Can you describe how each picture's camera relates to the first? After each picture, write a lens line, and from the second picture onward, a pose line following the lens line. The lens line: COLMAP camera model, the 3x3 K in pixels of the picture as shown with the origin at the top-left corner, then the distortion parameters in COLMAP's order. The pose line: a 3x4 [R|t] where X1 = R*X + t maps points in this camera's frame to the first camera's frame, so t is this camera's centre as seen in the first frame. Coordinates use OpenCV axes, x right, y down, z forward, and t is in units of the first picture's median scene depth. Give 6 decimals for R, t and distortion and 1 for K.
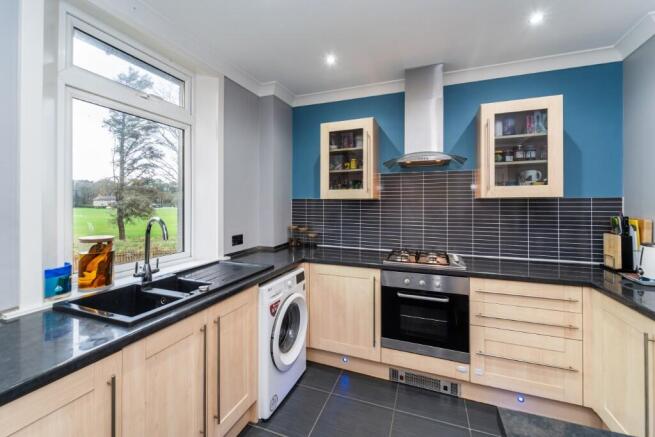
lens RADIAL K [[280.9, 0, 315.3], [0, 280.9, 203.4], [0, 0, 1]] dist [0.004037, 0.000194]
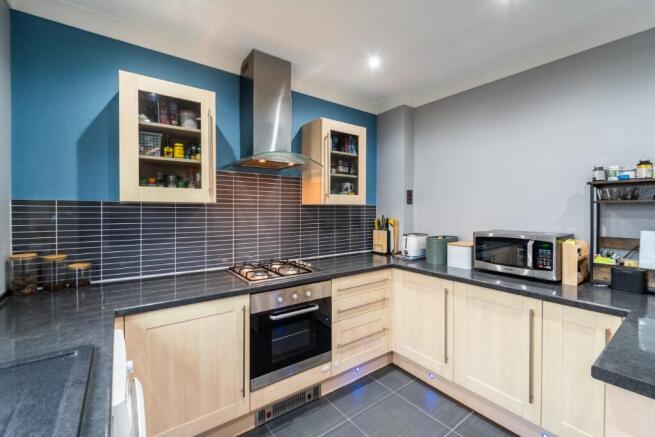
lens RADIAL K [[280.9, 0, 325.6], [0, 280.9, 213.0], [0, 0, 1]] dist [0.004037, 0.000194]
pose [[0.516779, -0.009956, 0.856061, -0.324845], [-0.003915, 0.999894, 0.013992, -0.001121], [-0.856110, -0.010582, 0.516686, 0.421658]]
